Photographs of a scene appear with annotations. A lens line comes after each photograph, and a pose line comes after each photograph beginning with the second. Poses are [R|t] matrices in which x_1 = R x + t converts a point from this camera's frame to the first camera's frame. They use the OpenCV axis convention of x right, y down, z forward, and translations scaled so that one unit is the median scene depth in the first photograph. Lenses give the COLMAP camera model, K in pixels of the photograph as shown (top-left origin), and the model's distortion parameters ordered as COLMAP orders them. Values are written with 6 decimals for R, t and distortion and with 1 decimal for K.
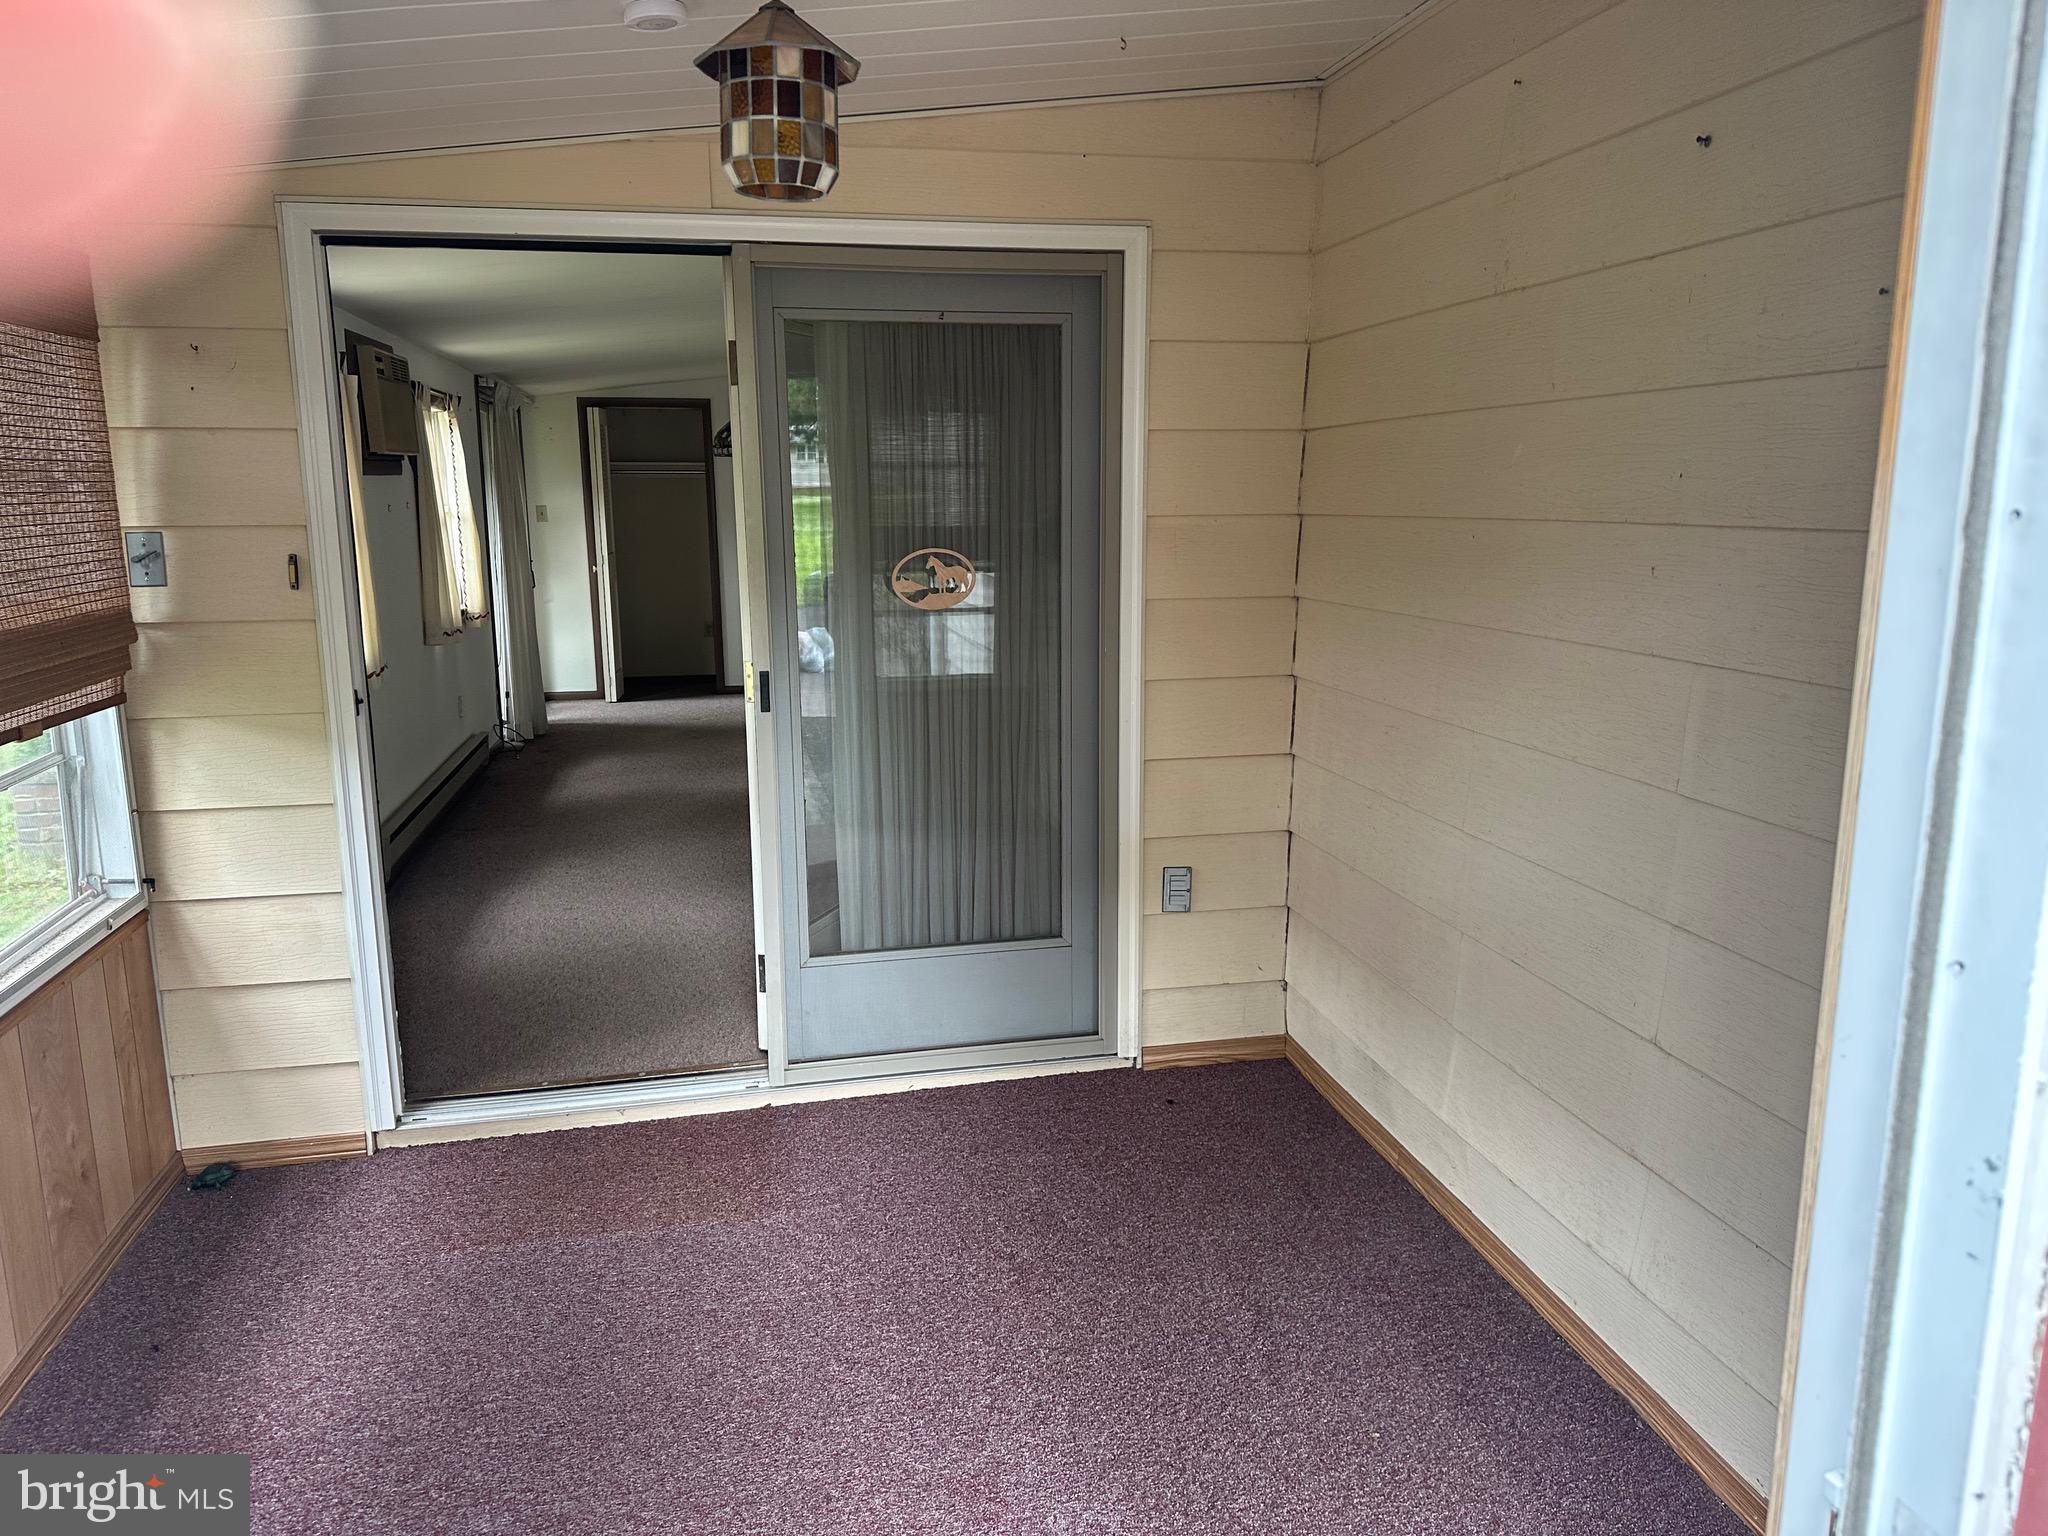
lens RADIAL K [[1423.8, 0, 1032.8], [0, 1423.8, 760.5], [0, 0, 1]] dist [0.012992, -0.030796]
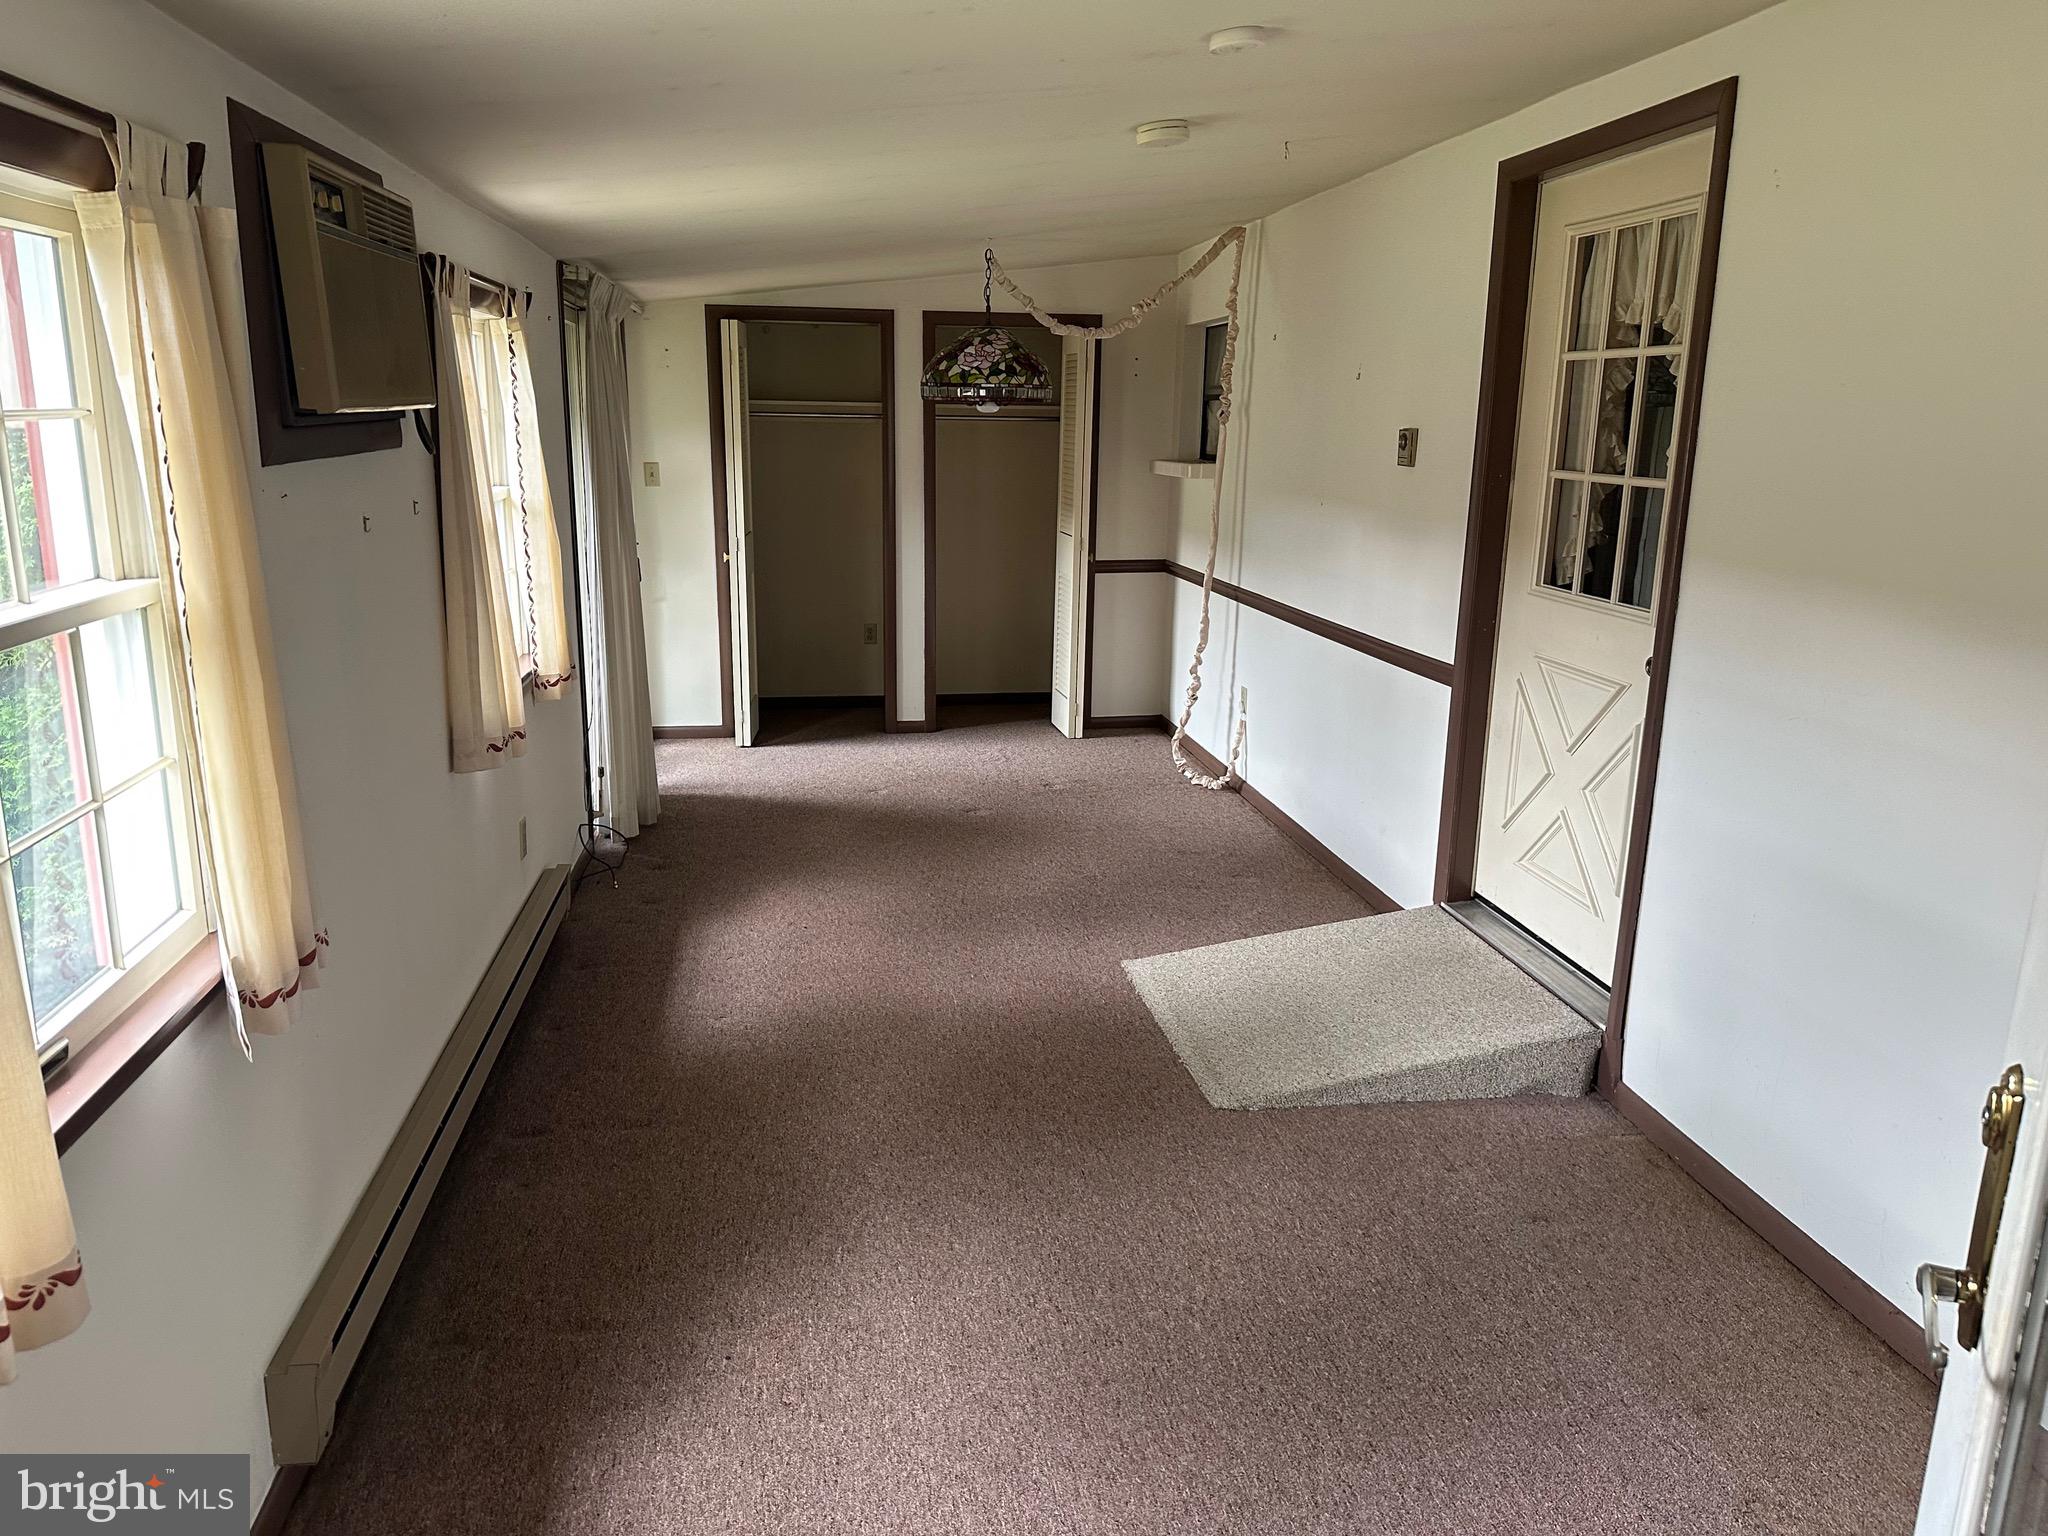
lens RADIAL K [[1423.8, 0, 1015.7], [0, 1423.8, 769.8], [0, 0, 1]] dist [0.012992, -0.030796]
pose [[0.997419, 0.034281, -0.063085, -0.142153], [-0.030710, 0.997917, 0.056724, -0.088869], [0.064899, -0.054640, 0.996395, 0.372740]]
